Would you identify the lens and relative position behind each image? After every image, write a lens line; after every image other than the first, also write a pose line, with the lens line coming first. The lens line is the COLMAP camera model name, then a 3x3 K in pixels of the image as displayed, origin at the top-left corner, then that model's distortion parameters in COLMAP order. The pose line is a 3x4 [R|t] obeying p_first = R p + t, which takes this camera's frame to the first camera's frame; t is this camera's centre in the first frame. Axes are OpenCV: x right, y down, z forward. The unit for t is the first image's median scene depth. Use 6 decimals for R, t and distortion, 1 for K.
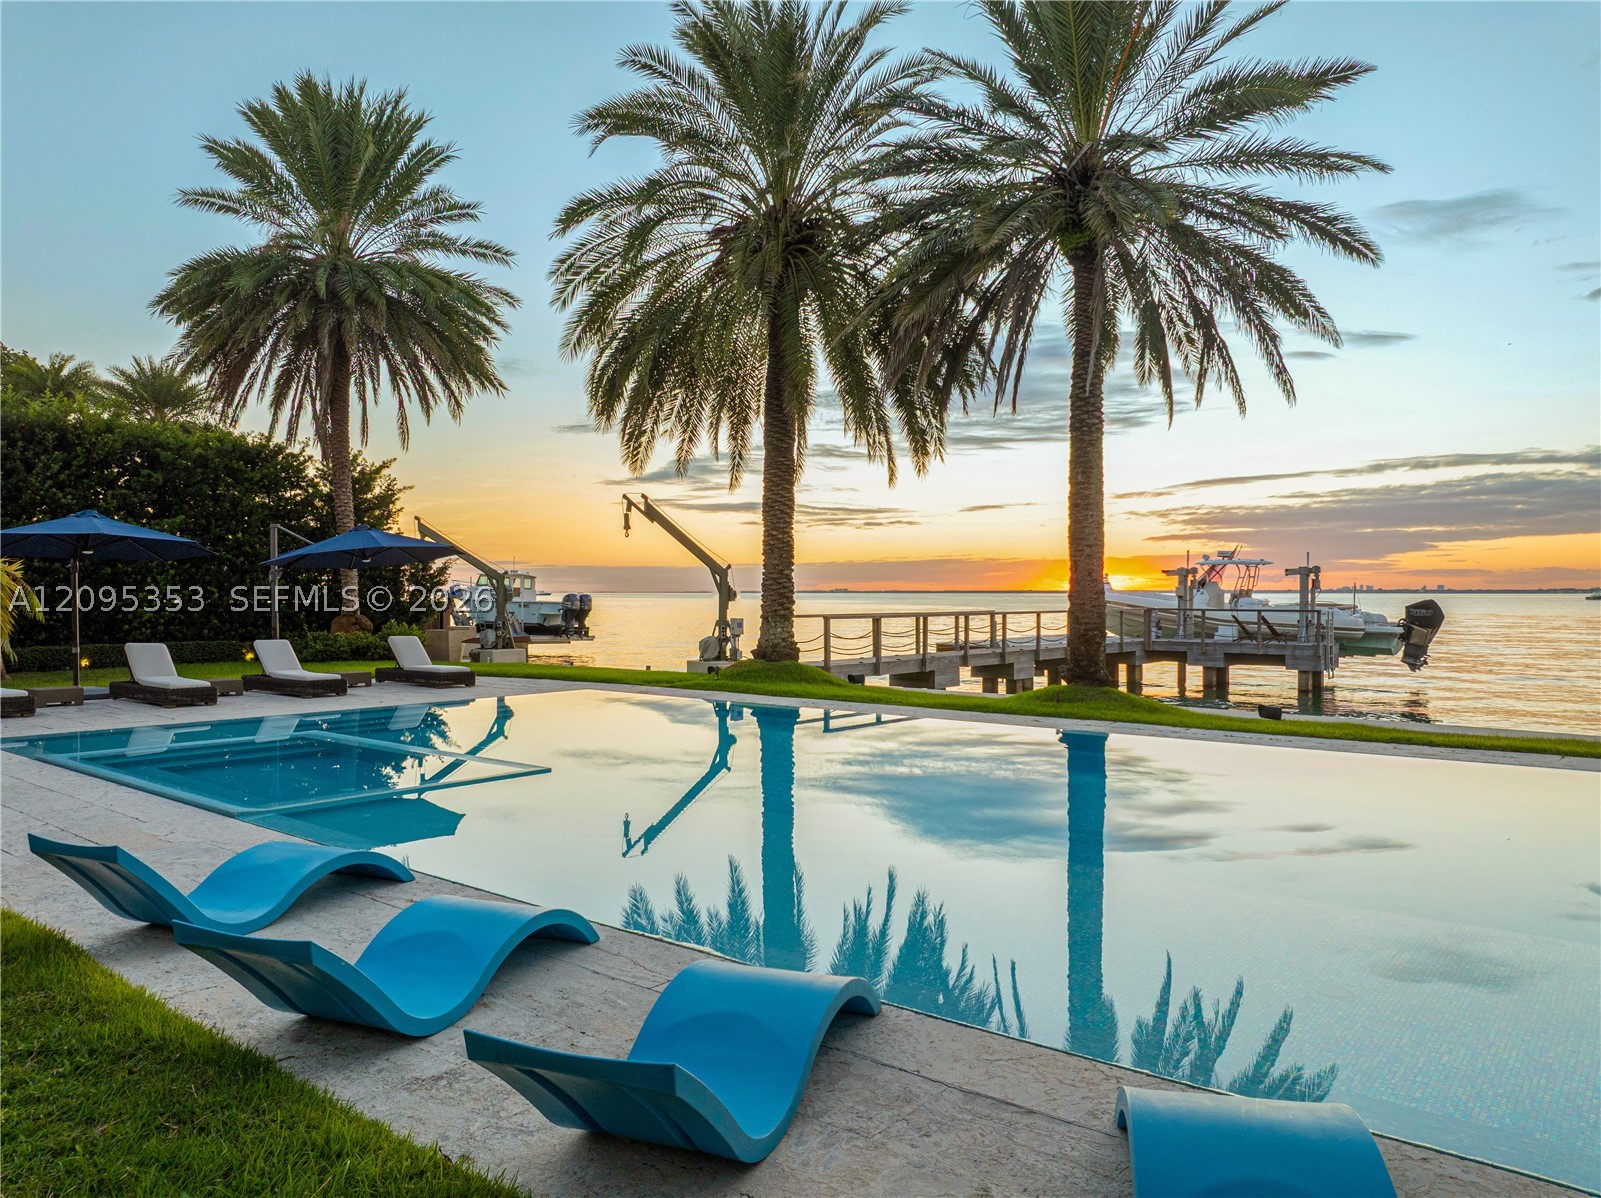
lens RADIAL K [[1103.6, 0, 800.5], [0, 1103.6, 599.0], [0, 0, 1]] dist [-0.023679, 0.002233]
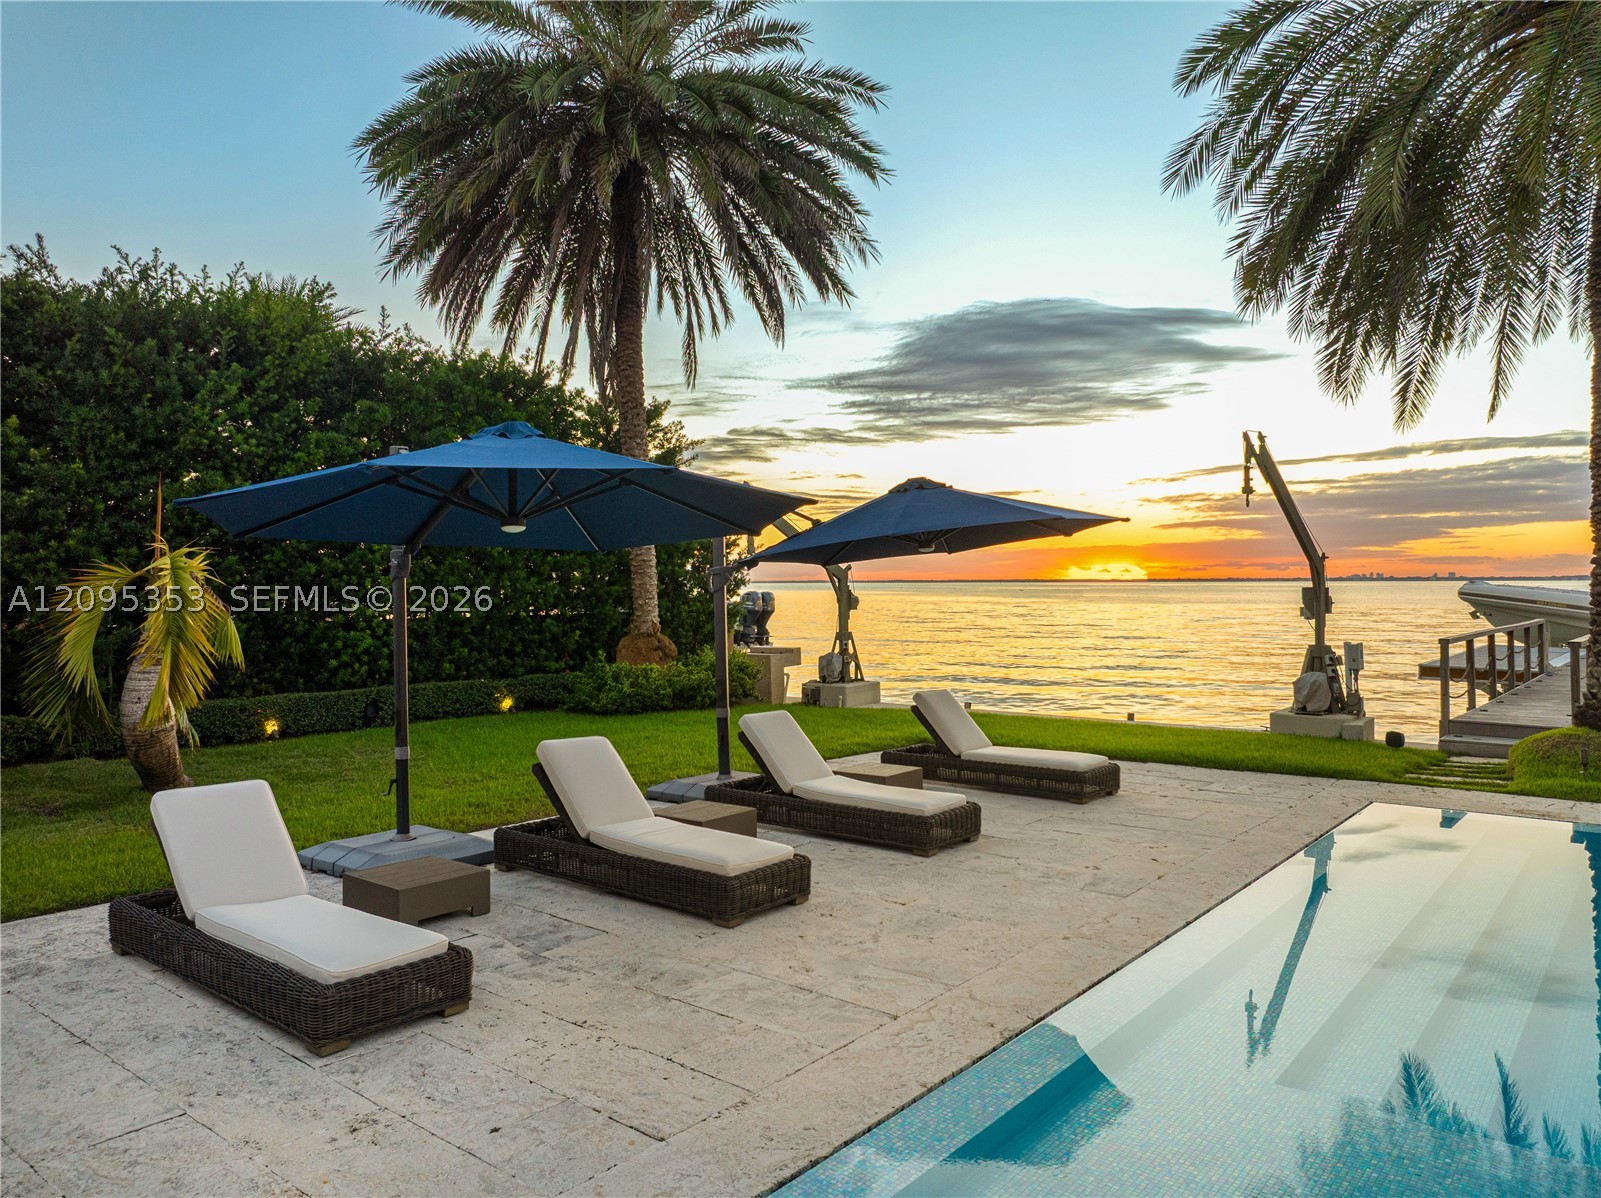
lens RADIAL K [[1120.7, 0, 799.9], [0, 1120.7, 549.9], [0, 0, 1]] dist [-0.002336, -0.001049]
pose [[0.999733, -0.002711, 0.022927, -0.327867], [0.003495, 0.999408, -0.034234, -0.012130], [-0.022821, 0.034305, 0.999151, 0.334359]]
